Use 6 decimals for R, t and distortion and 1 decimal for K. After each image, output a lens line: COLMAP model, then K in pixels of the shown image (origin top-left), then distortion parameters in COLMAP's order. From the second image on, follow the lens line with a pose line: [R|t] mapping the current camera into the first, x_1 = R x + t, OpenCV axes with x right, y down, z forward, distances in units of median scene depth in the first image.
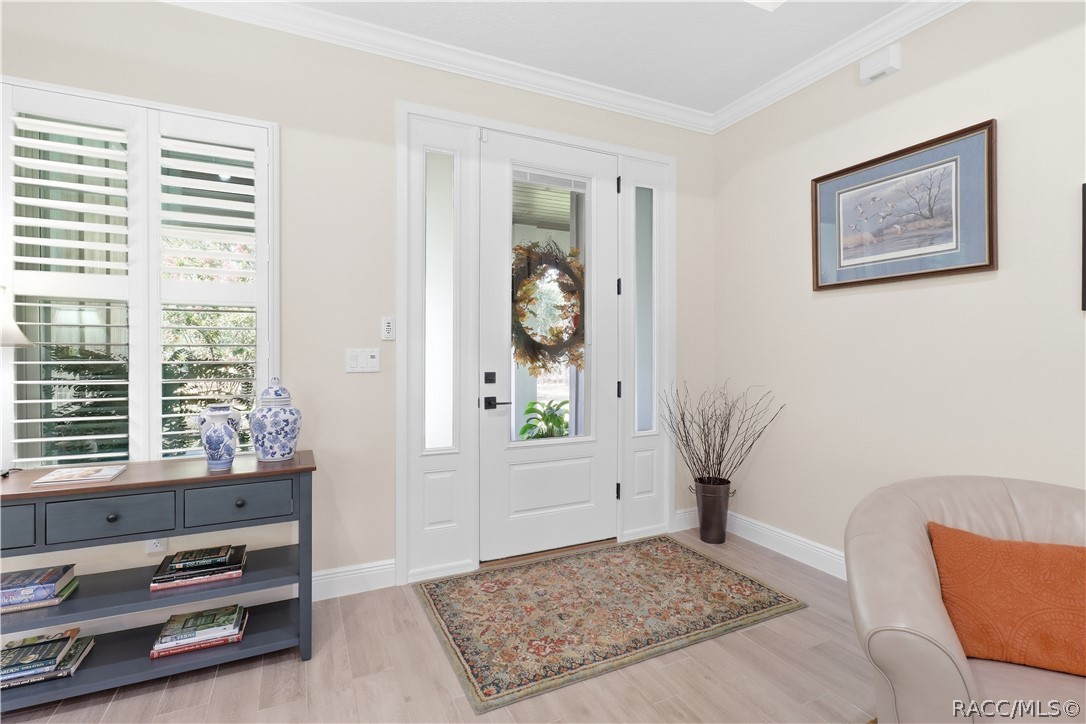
lens RADIAL K [[517.8, 0, 541.7], [0, 517.8, 350.7], [0, 0, 1]] dist [-0.002503, 0.000365]
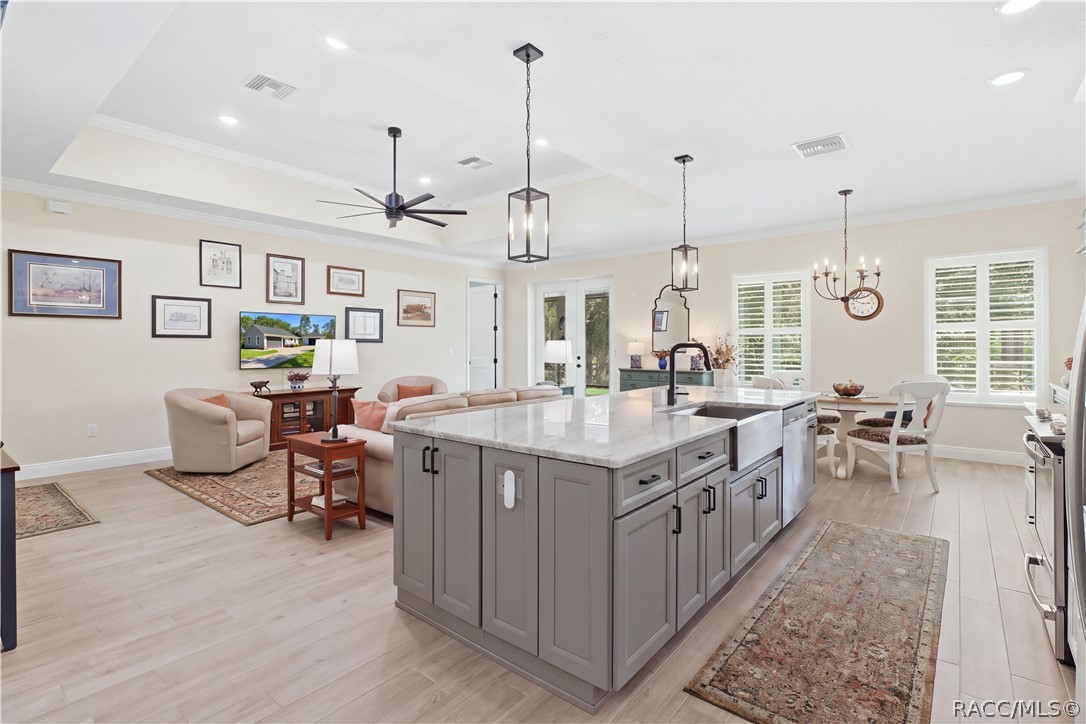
lens RADIAL K [[510.2, 0, 545.8], [0, 510.2, 348.0], [0, 0, 1]] dist [-0.000395, 0.000555]
pose [[-0.428594, -0.000518, 0.903497, -1.855418], [0.006745, 0.999970, 0.003773, -0.008393], [-0.903472, 0.007711, -0.428577, 0.151825]]
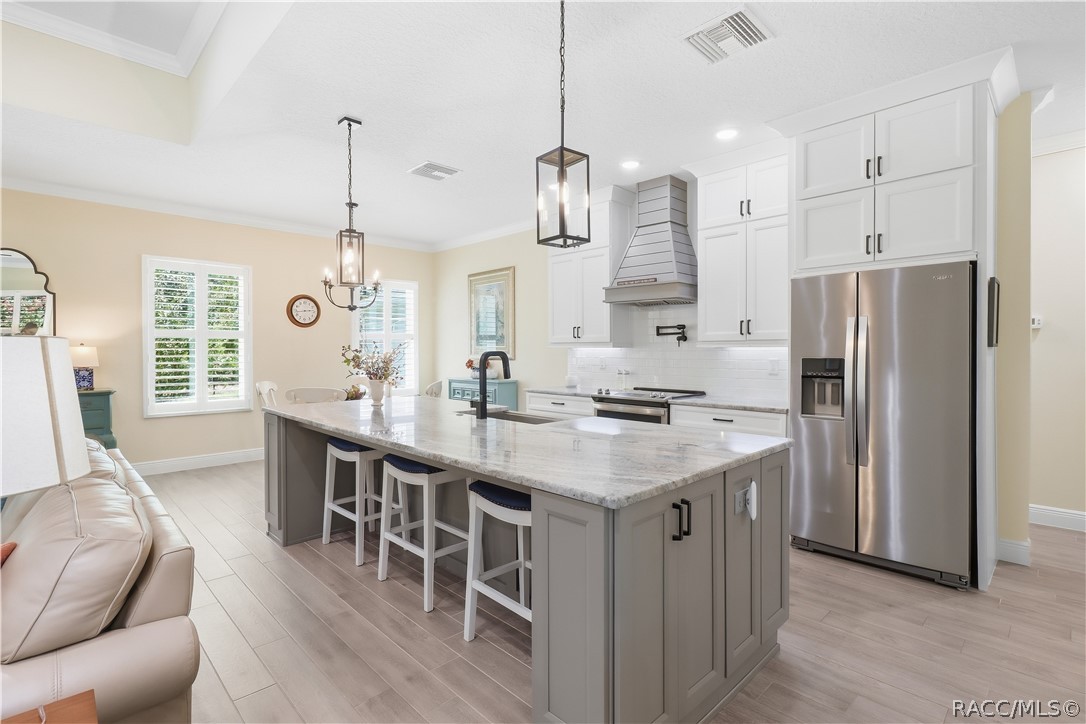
lens RADIAL K [[520.5, 0, 546.4], [0, 520.5, 355.1], [0, 0, 1]] dist [0.000479, 0.000446]
pose [[-0.946221, 0.005973, -0.323465, -0.646041], [0.001253, 0.999890, 0.014800, -0.021058], [0.323517, 0.013598, -0.946125, 0.485817]]
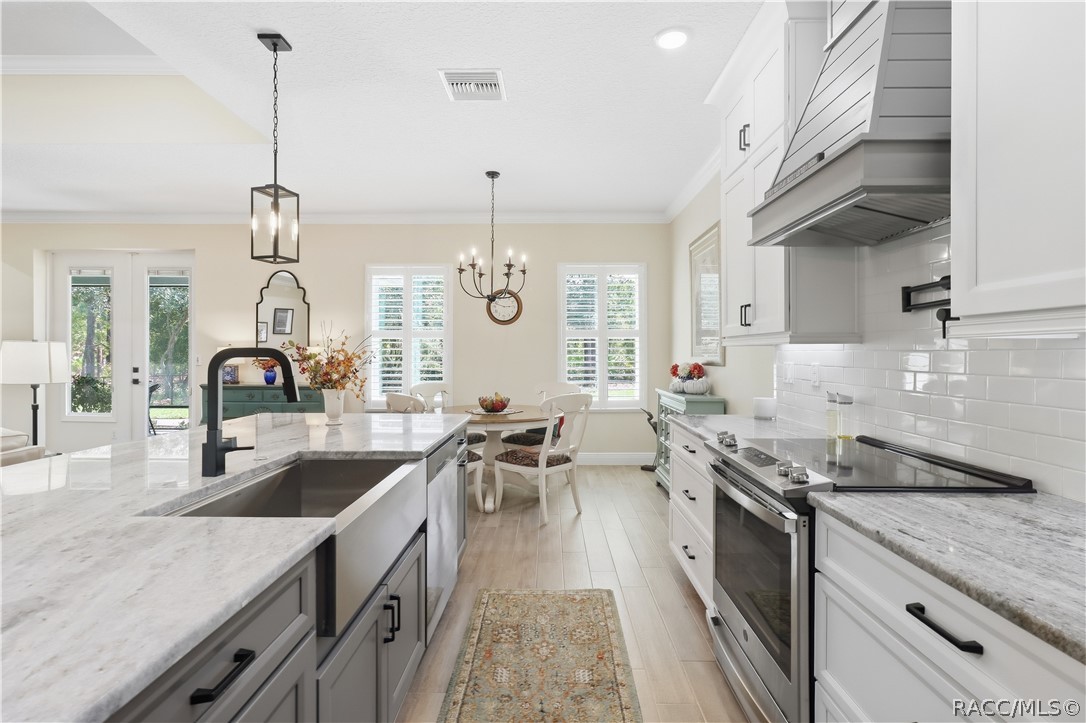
lens RADIAL K [[517.8, 0, 541.7], [0, 517.8, 350.2], [0, 0, 1]] dist [-0.002503, 0.000365]
pose [[-0.894132, 0.002290, 0.447799, -1.488759], [0.002558, 0.999997, -0.000006, -0.009845], [-0.447797, 0.001140, -0.894134, -0.276676]]
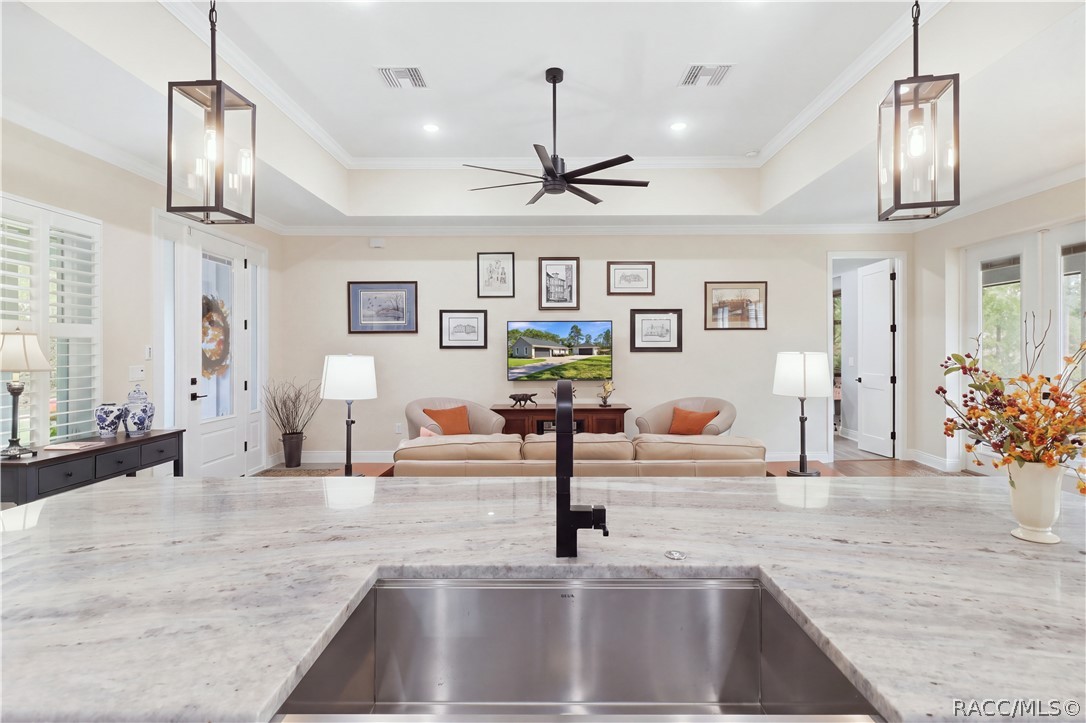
lens RADIAL K [[560.1, 0, 547.7], [0, 560.1, 351.5], [0, 0, 1]] dist [0.000956, 0.000037]
pose [[0.436928, 0.000349, 0.899496, -1.308712], [0.004817, 0.999985, -0.002728, -0.033486], [-0.899484, 0.005525, 0.436920, -0.825744]]
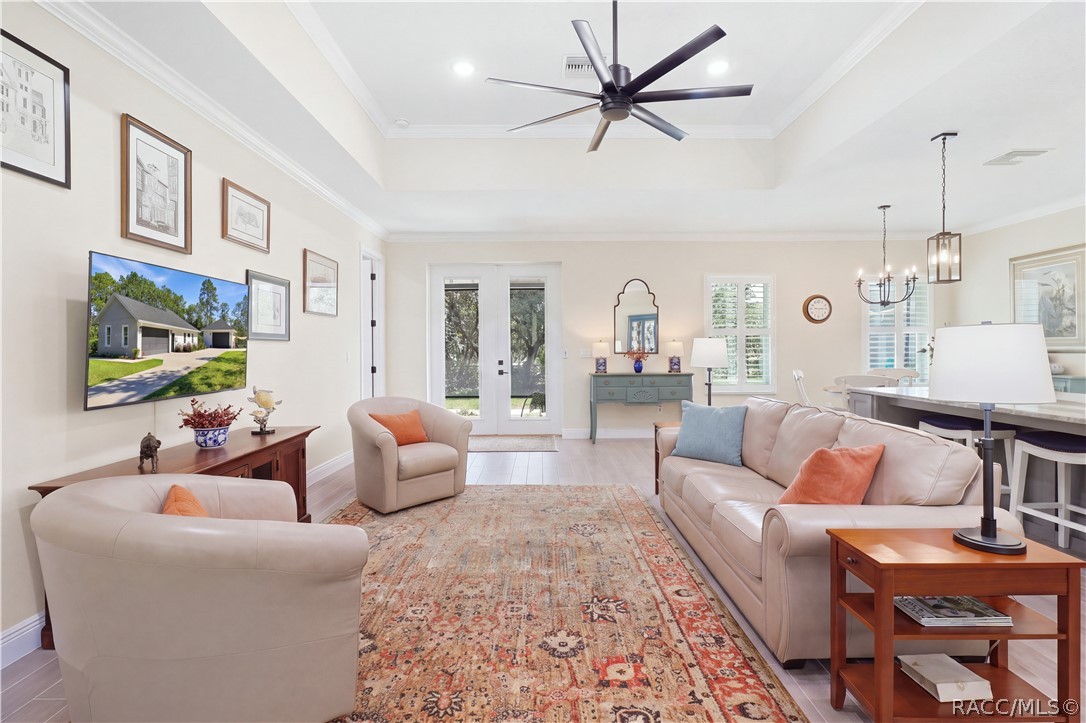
lens RADIAL K [[506.4, 0, 544.2], [0, 506.4, 353.6], [0, 0, 1]] dist [-0.000767, 0.000146]
pose [[-0.904527, 0.004620, 0.426391, -0.196460], [0.011044, 0.999860, 0.012595, -0.007150], [-0.426273, 0.016102, -0.904451, 0.852534]]
